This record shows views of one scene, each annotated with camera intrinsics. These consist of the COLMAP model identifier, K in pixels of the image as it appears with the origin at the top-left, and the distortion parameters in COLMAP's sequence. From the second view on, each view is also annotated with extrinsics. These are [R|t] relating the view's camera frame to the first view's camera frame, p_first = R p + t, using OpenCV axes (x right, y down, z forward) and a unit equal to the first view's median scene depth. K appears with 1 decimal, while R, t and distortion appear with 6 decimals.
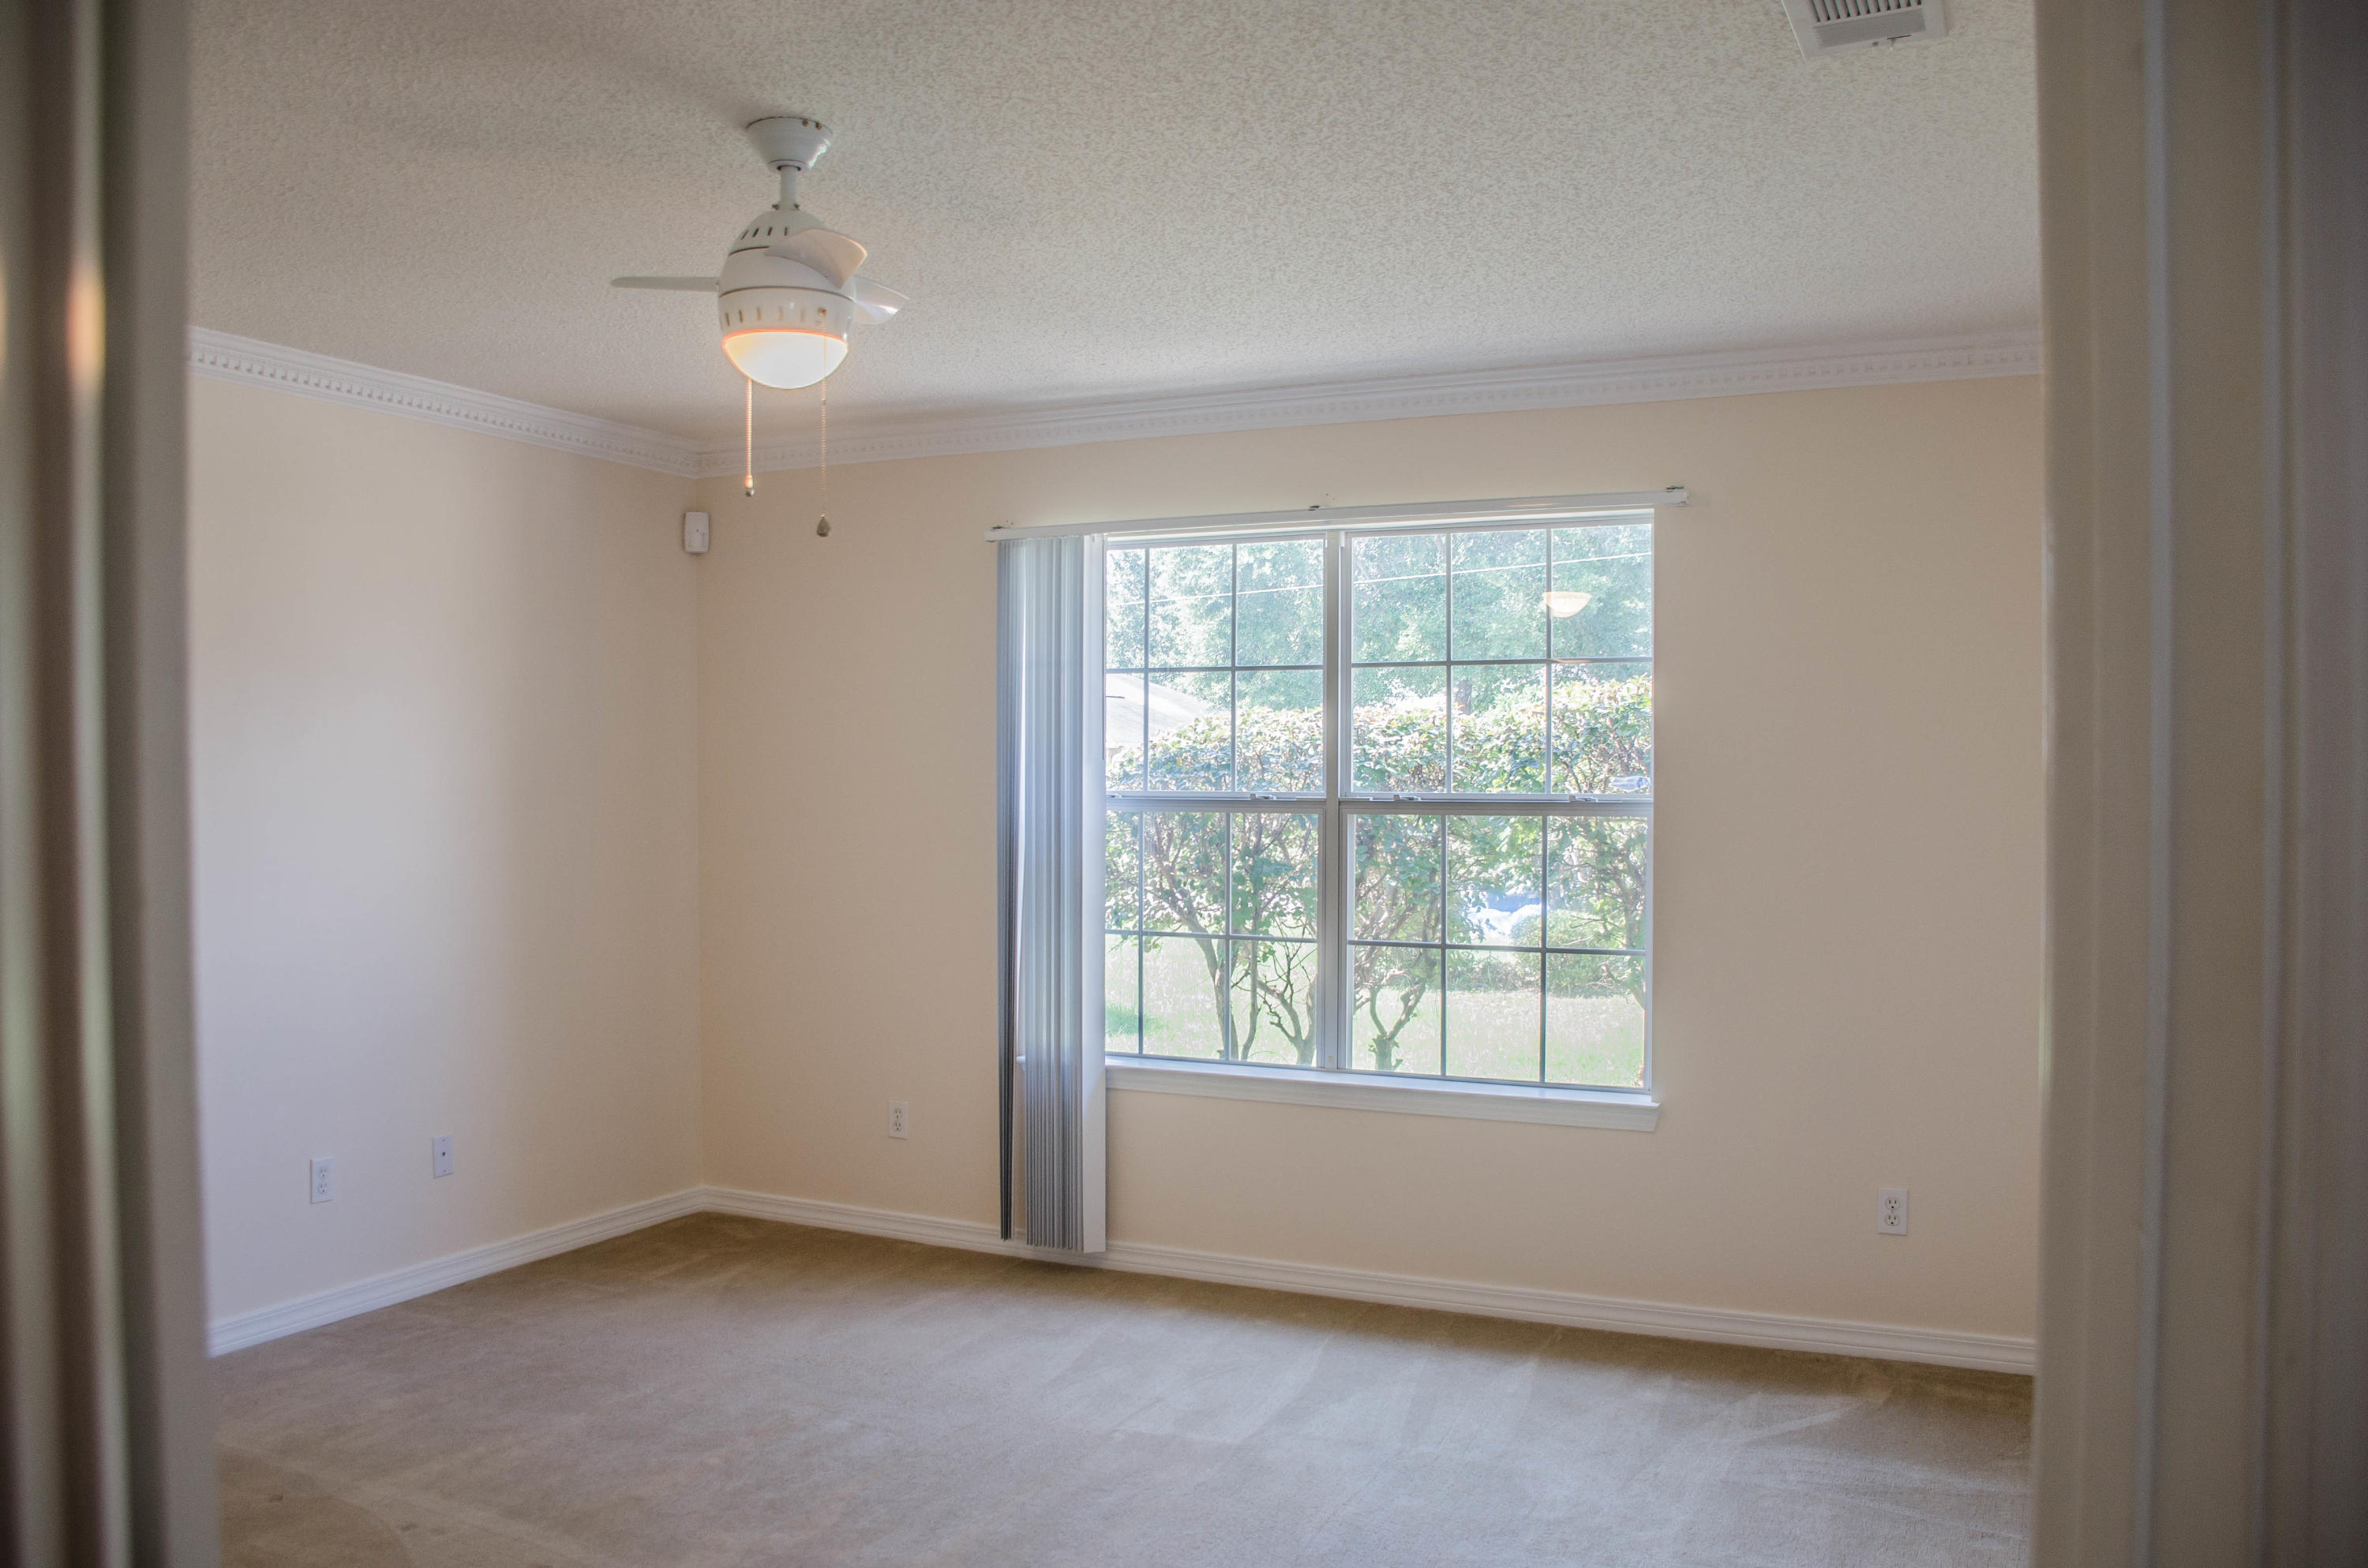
lens RADIAL K [[1891.9, 0, 1246.9], [0, 1891.9, 784.2], [0, 0, 1]] dist [-0.181390, 0.069705]
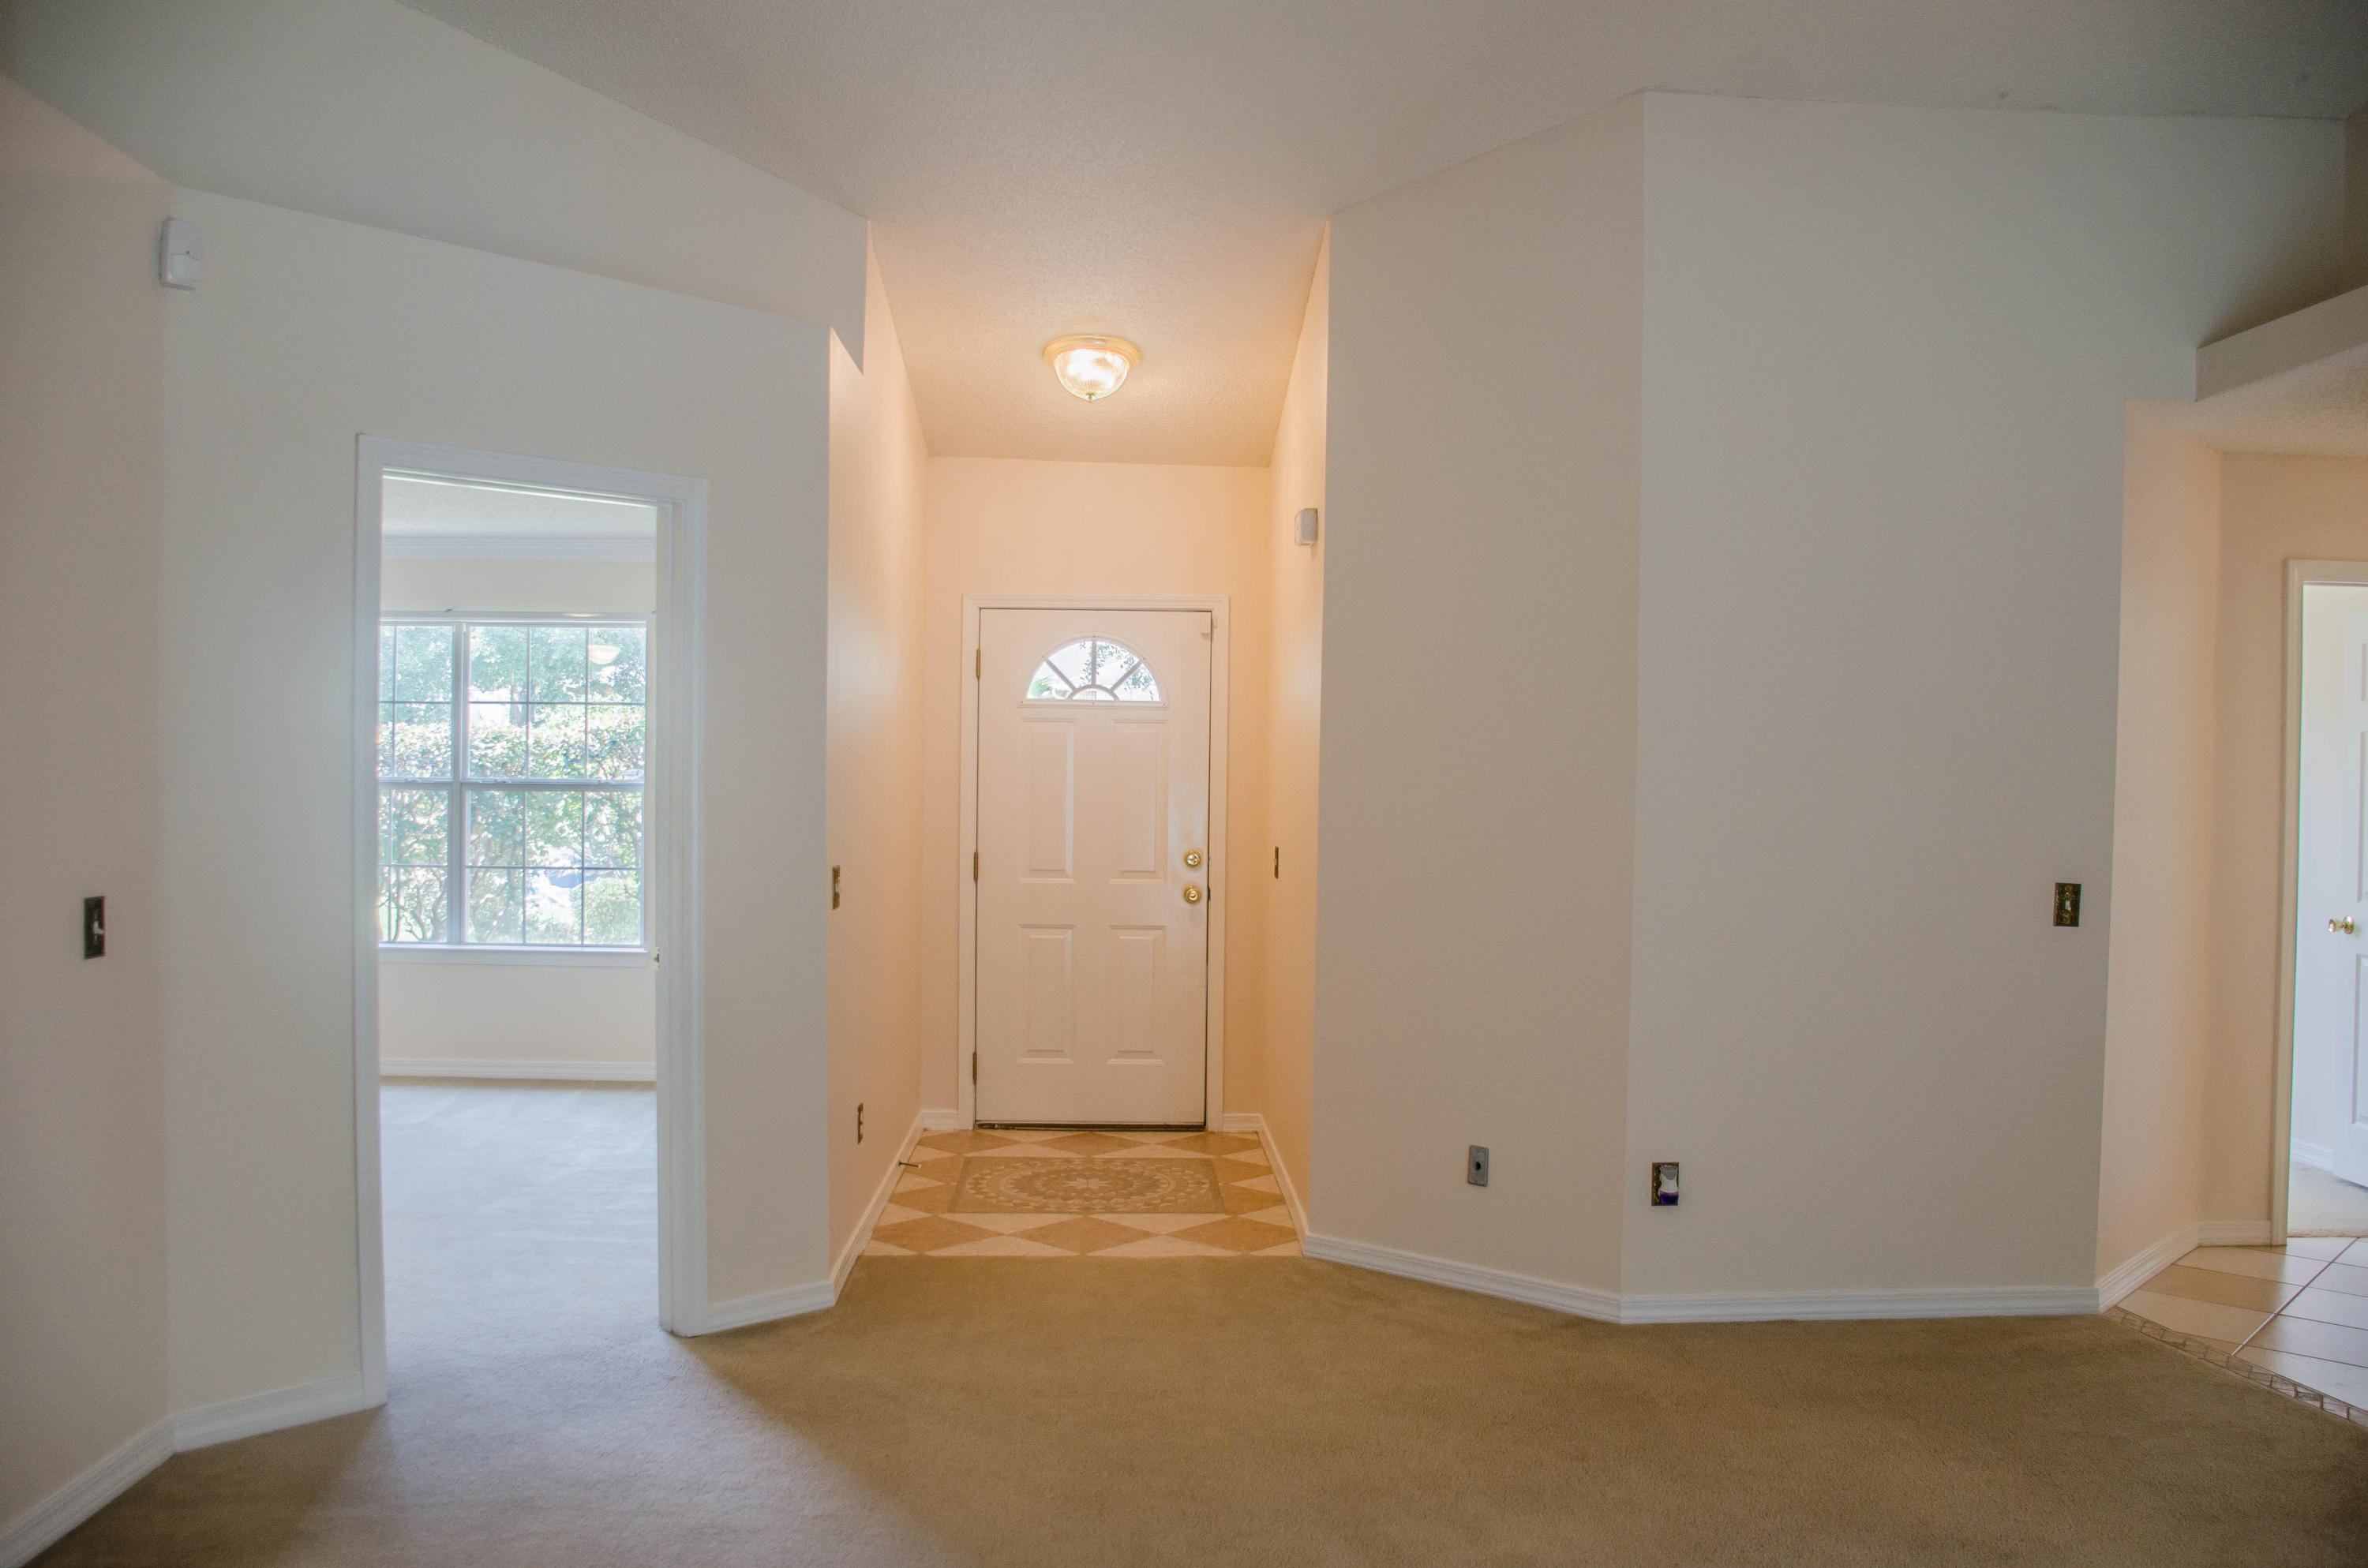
lens RADIAL K [[1867.6, 0, 1177.7], [0, 1867.6, 803.3], [0, 0, 1]] dist [-0.148170, 0.103737]
pose [[0.896325, 0.003860, 0.443380, -0.091889], [-0.006629, 0.999967, 0.004695, 0.014776], [-0.443347, -0.007147, 0.896321, -0.678892]]
